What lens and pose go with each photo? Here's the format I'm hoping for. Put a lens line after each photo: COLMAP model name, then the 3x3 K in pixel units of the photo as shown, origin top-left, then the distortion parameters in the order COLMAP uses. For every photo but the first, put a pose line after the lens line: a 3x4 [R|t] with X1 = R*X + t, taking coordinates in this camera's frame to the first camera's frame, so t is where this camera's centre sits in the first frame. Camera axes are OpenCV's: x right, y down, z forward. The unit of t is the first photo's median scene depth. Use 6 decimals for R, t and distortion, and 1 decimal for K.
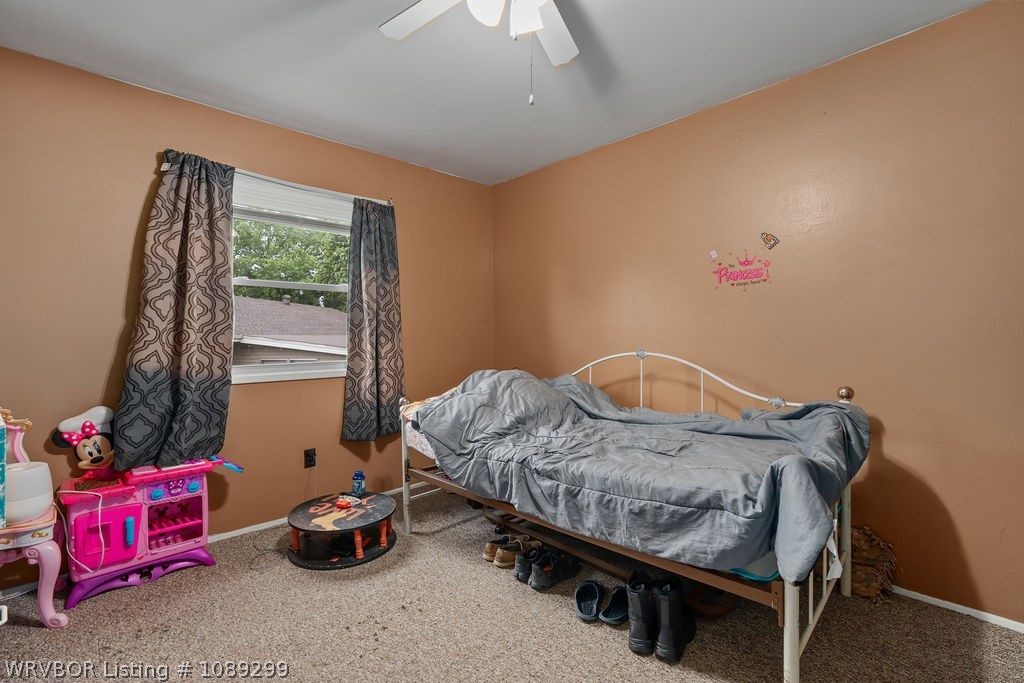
lens RADIAL K [[464.0, 0, 511.3], [0, 464.0, 337.3], [0, 0, 1]] dist [-0.000621, 0.000478]
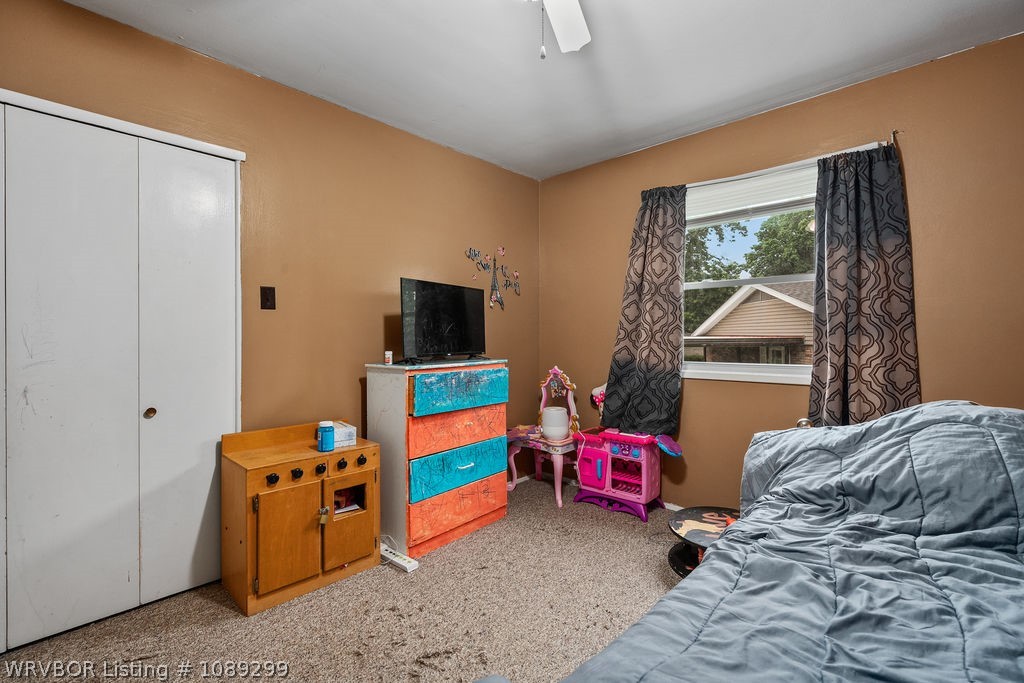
lens RADIAL K [[464.0, 0, 511.3], [0, 464.0, 337.3], [0, 0, 1]] dist [-0.000621, 0.000478]
pose [[0.058397, 0.007417, -0.998266, 0.528109], [-0.000220, 0.999972, 0.007417, -0.006259], [0.998293, -0.000213, 0.058397, 0.545955]]
